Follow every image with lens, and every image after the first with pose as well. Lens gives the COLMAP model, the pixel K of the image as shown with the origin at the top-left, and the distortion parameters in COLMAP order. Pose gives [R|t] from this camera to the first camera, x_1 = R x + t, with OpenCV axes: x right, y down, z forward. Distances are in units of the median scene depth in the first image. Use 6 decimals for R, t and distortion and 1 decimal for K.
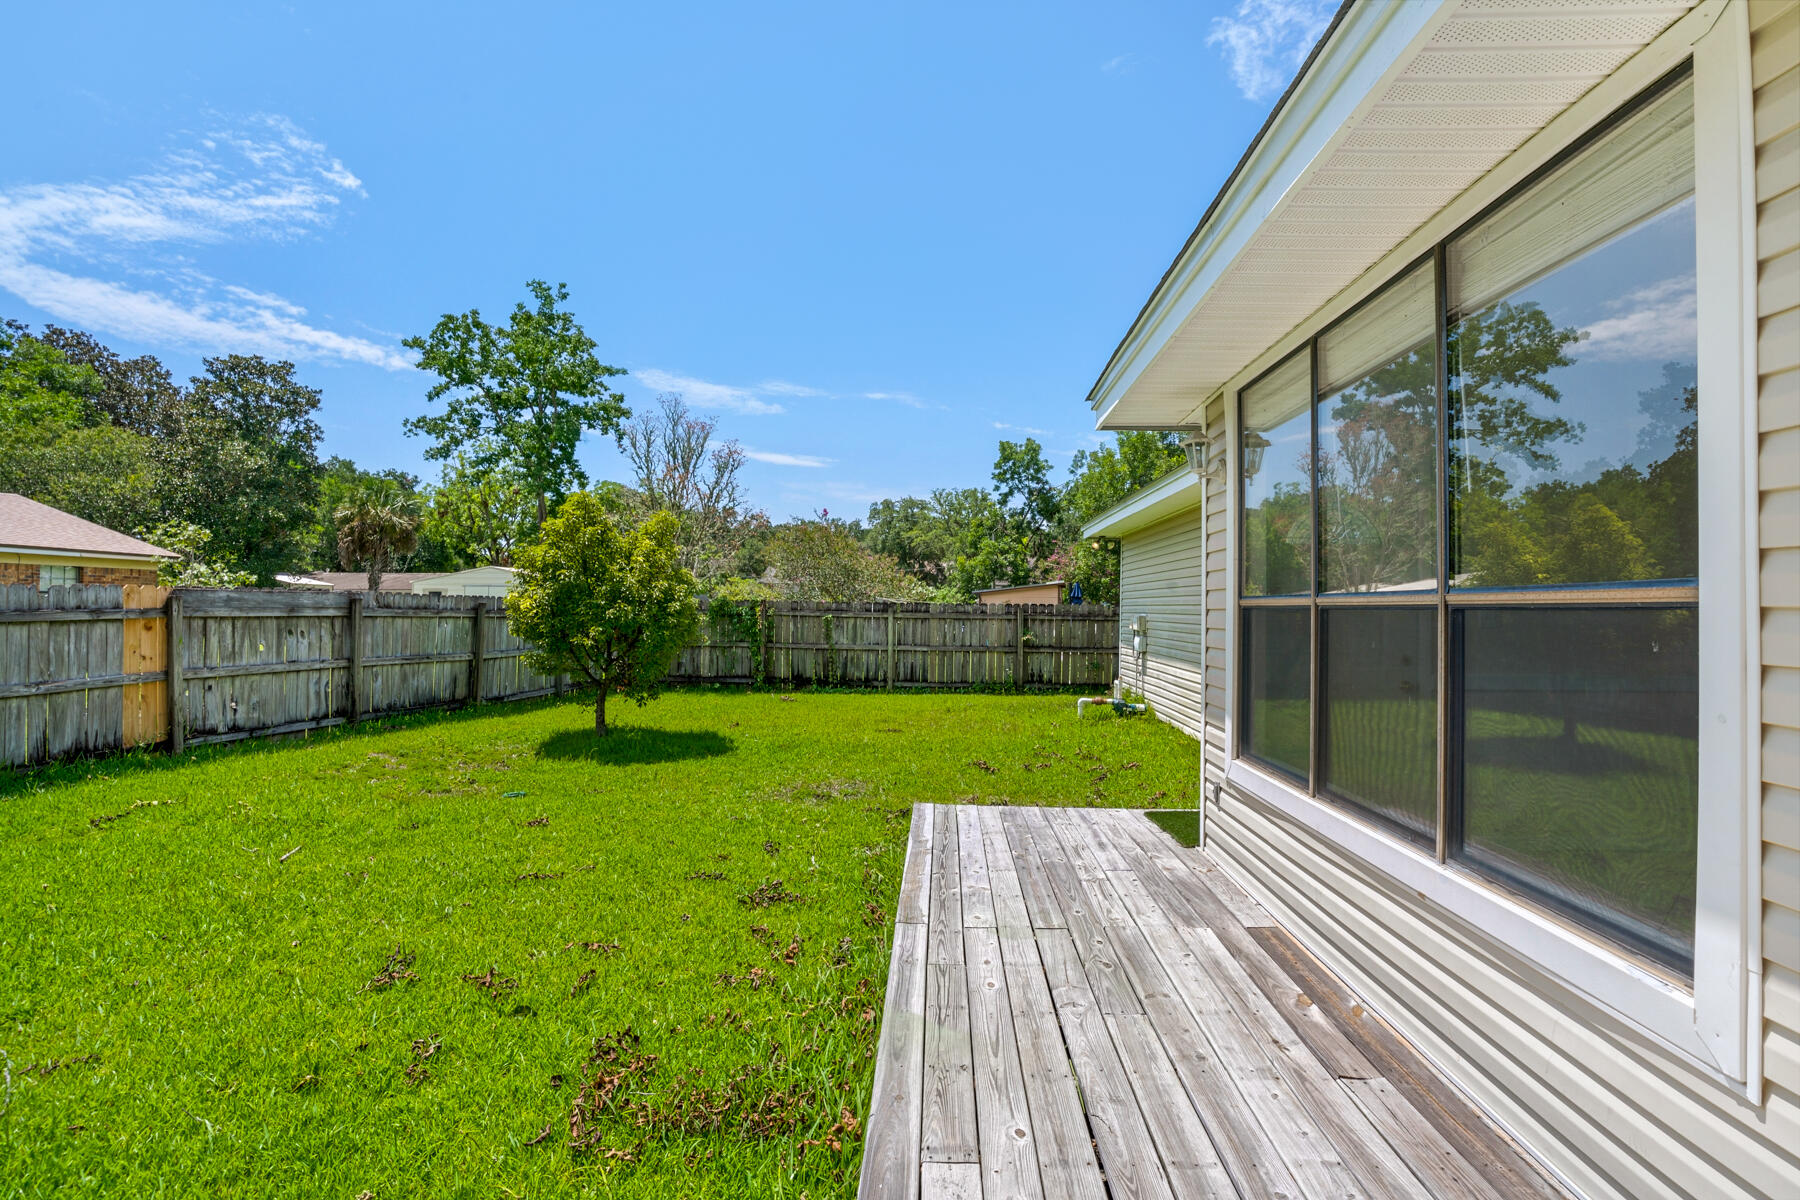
lens RADIAL K [[894.6, 0, 901.6], [0, 894.6, 605.7], [0, 0, 1]] dist [-0.023189, 0.000519]
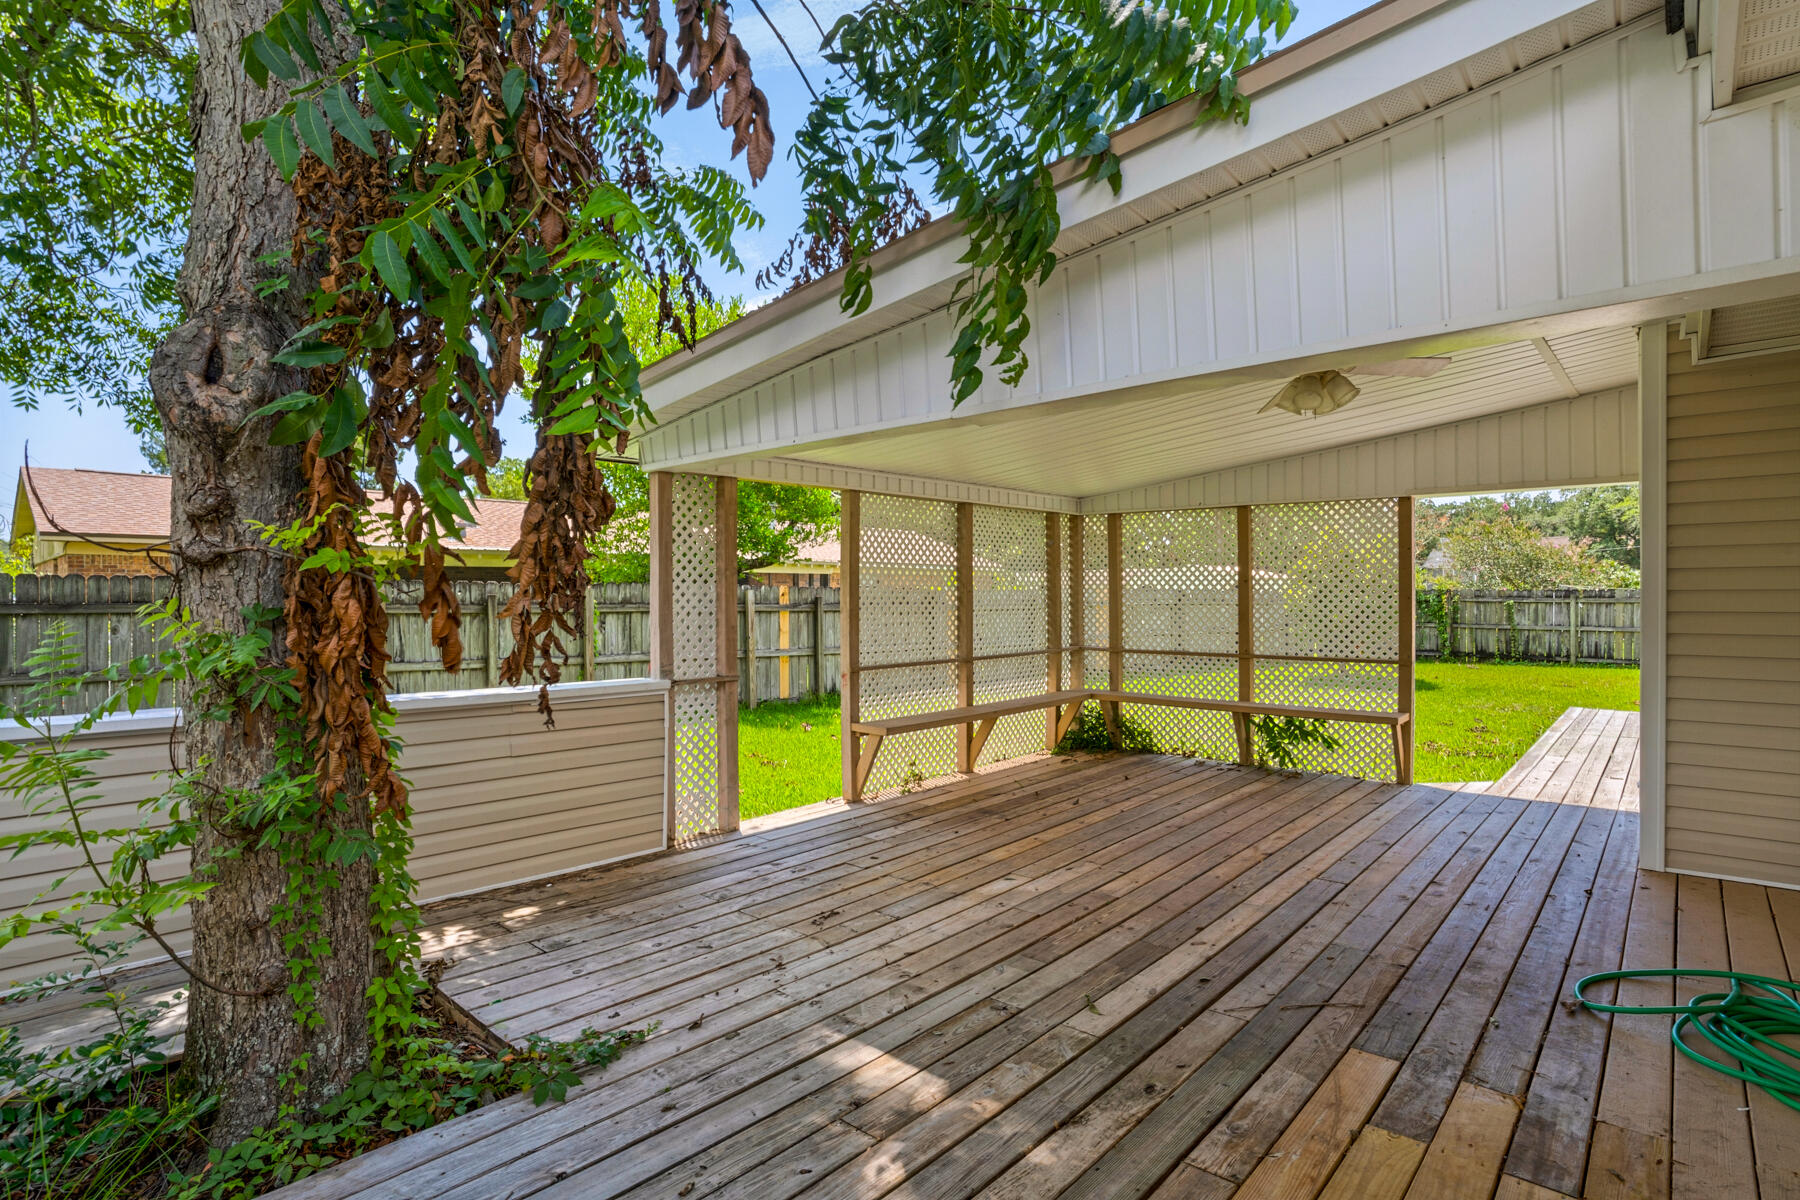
lens RADIAL K [[894.6, 0, 917.5], [0, 894.6, 597.6], [0, 0, 1]] dist [-0.023189, 0.000519]
pose [[0.783254, -0.012328, -0.621580, 0.034049], [0.014205, 0.999897, -0.001933, -0.002992], [0.621540, -0.007316, 0.783349, -0.428609]]
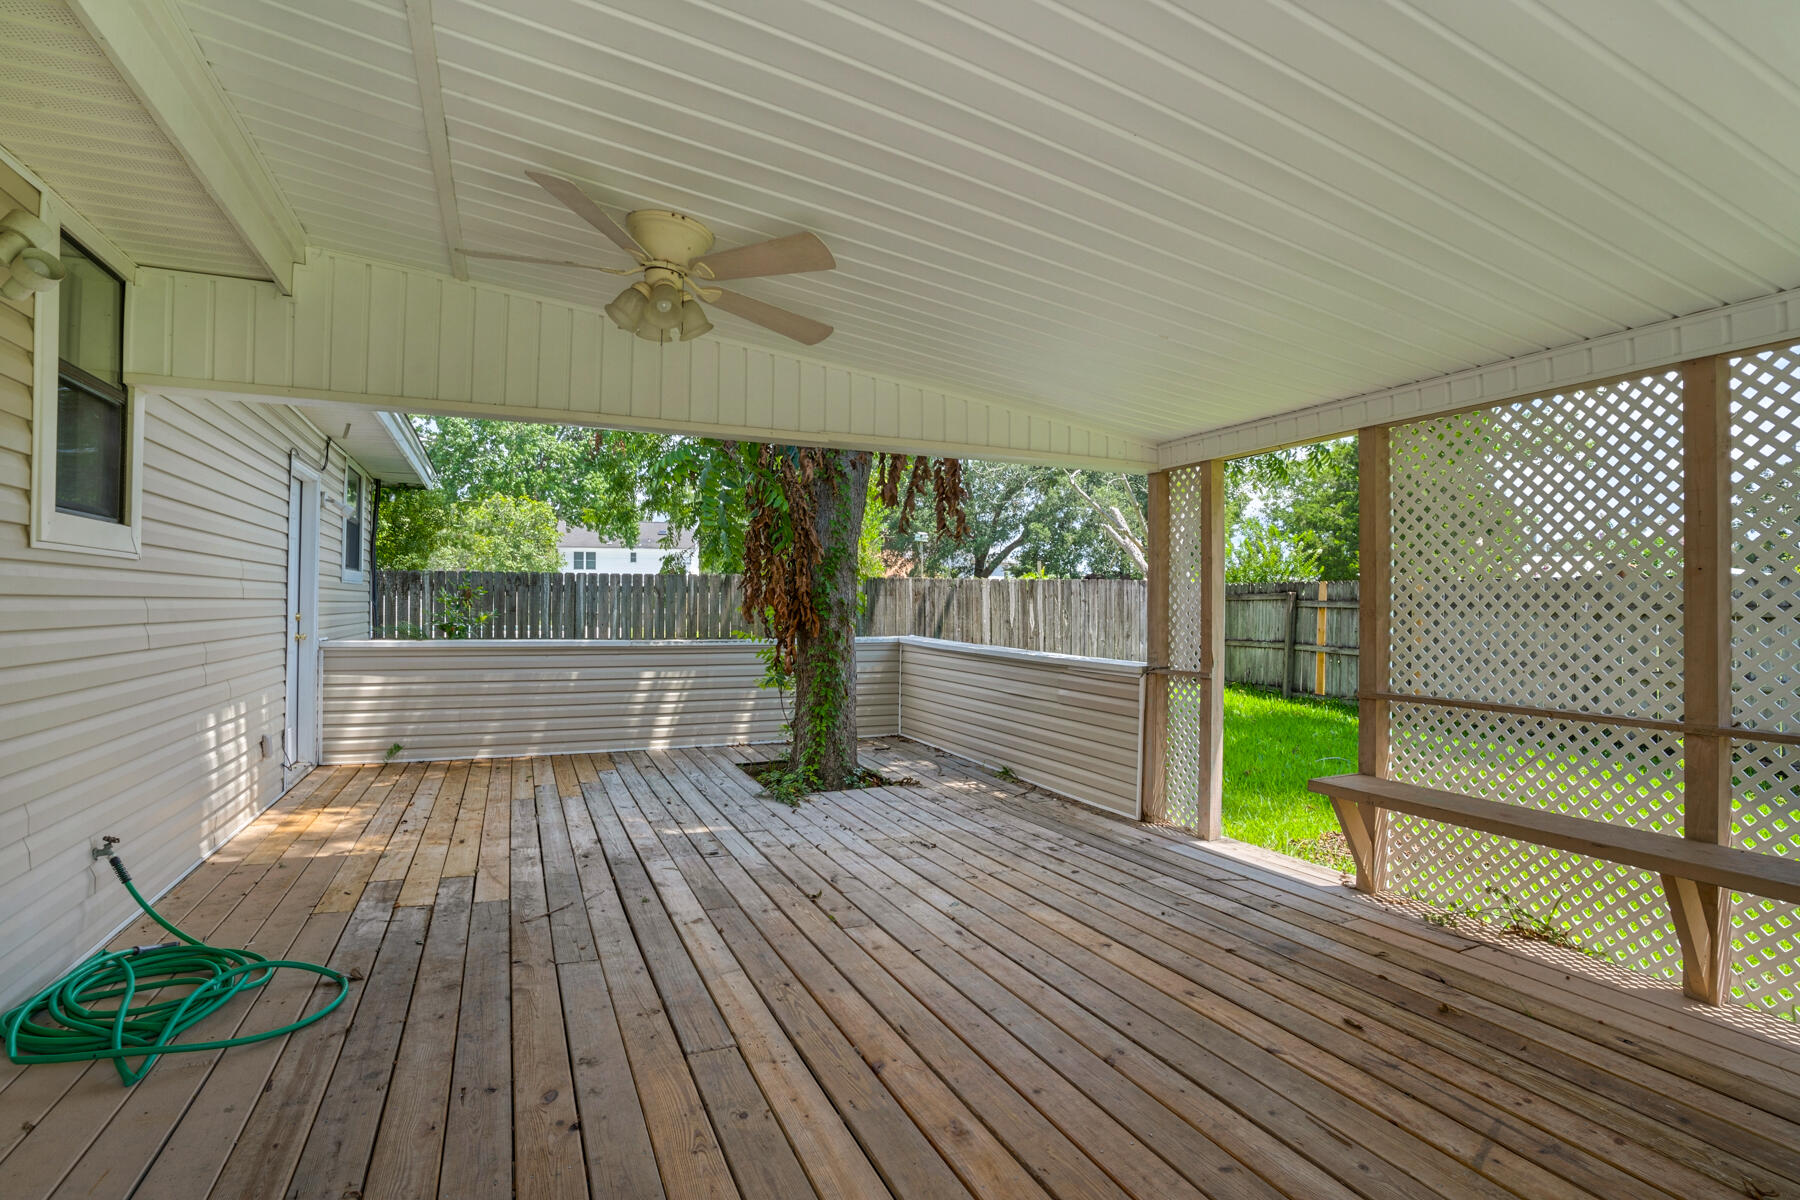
lens RADIAL K [[874.3, 0, 908.0], [0, 874.3, 605.5], [0, 0, 1]] dist [-0.025205, 0.001264]
pose [[-0.889780, -0.009823, -0.456283, -0.023952], [-0.003660, 0.999890, -0.014390, 0.013363], [0.456374, -0.011134, -0.889718, 0.467640]]
